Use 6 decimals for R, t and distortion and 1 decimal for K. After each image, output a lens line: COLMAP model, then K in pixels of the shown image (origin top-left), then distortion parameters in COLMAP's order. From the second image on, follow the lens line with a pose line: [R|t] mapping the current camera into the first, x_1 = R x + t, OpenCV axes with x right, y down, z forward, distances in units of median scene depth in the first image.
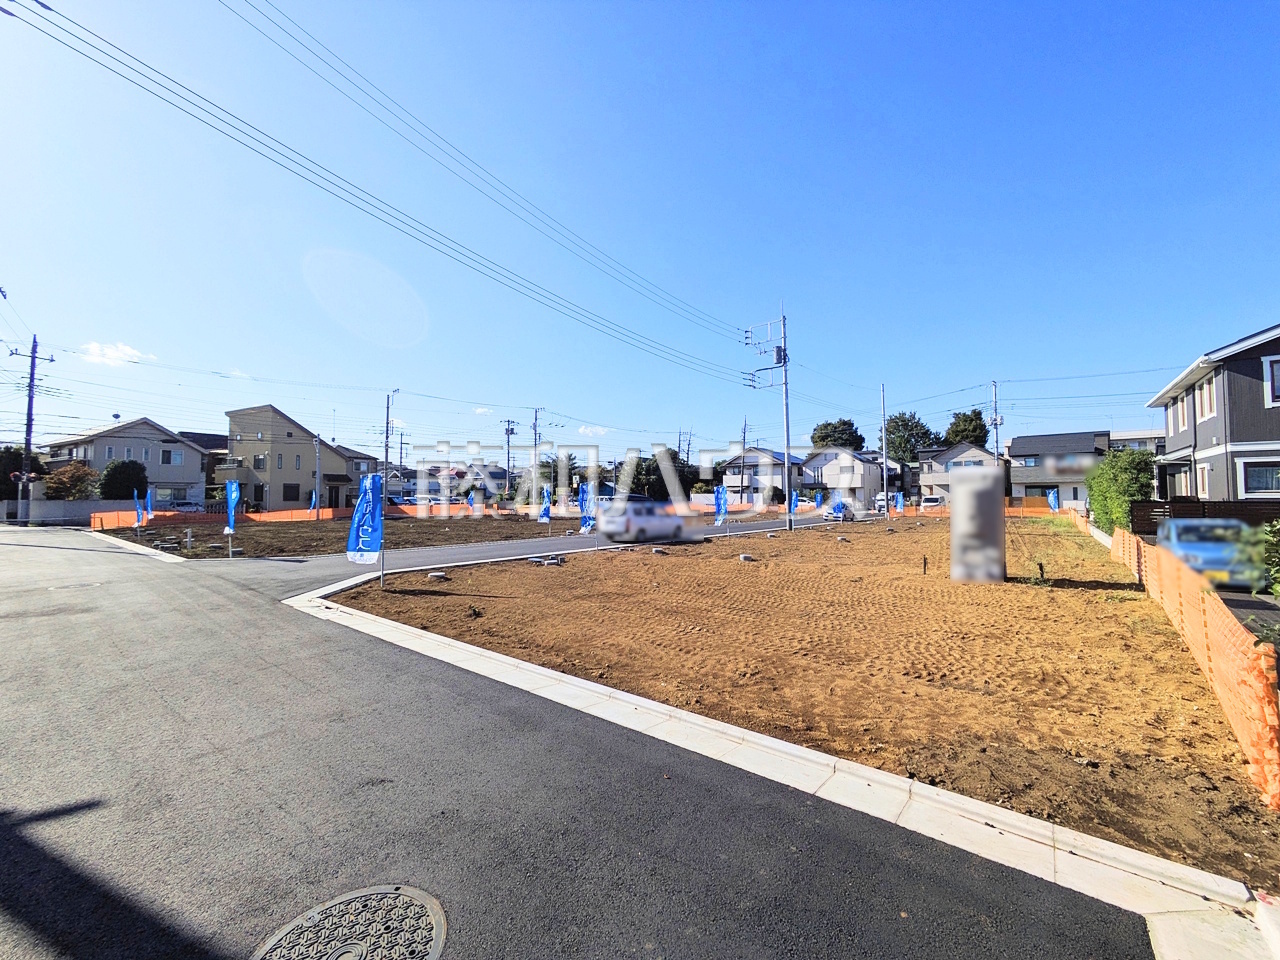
lens RADIAL K [[515.1, 0, 632.4], [0, 515.1, 480.4], [0, 0, 1]] dist [0.000005, 0.000269]
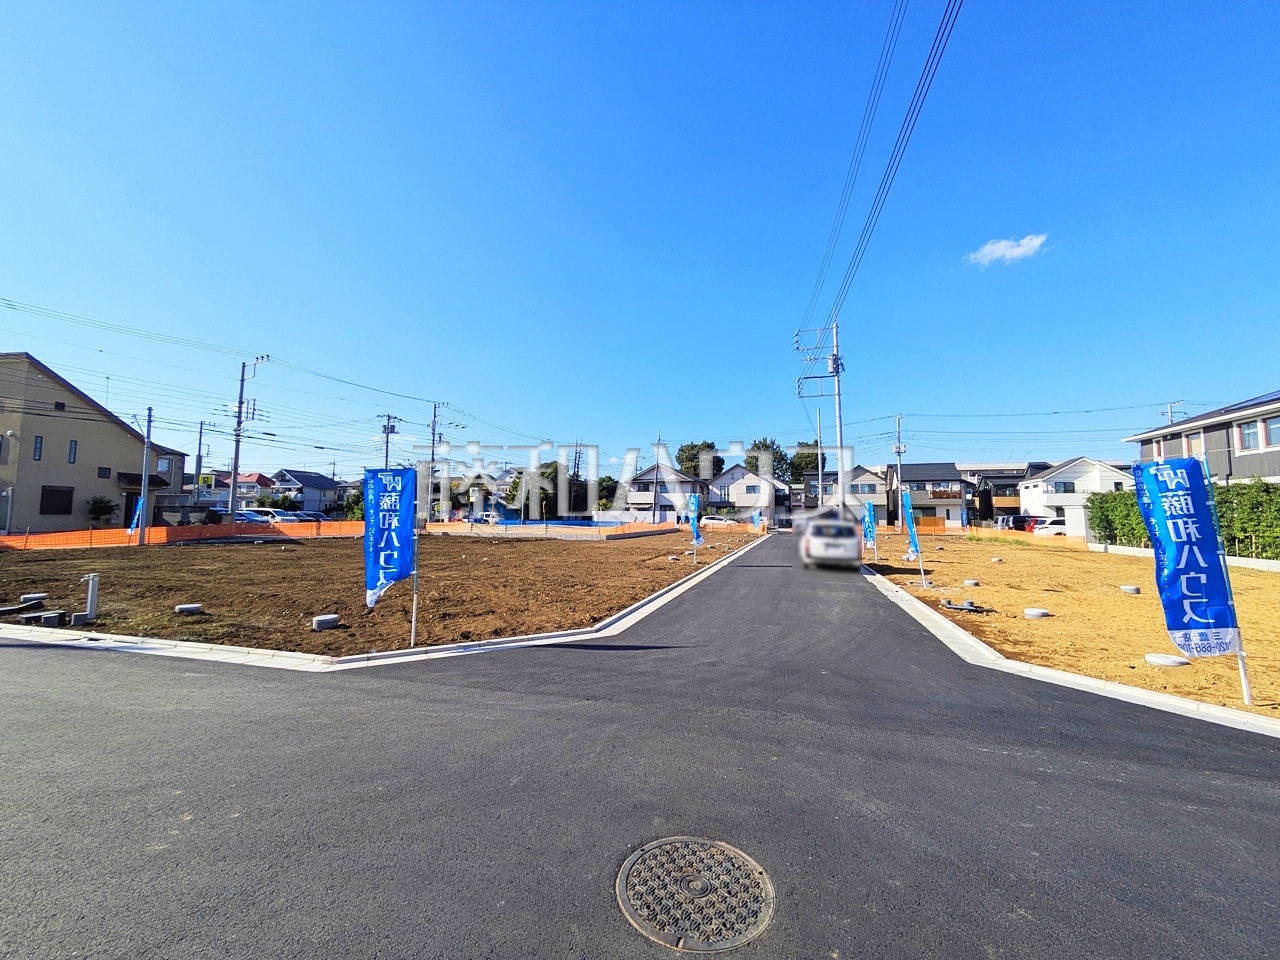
lens RADIAL K [[515.1, 0, 632.4], [0, 515.1, 480.4], [0, 0, 1]] dist [0.000005, 0.000269]
pose [[0.926489, 0.034454, 0.374740, -0.200581], [-0.021611, 0.999028, -0.038421, 0.006791], [-0.375700, 0.027498, 0.926333, 0.135720]]
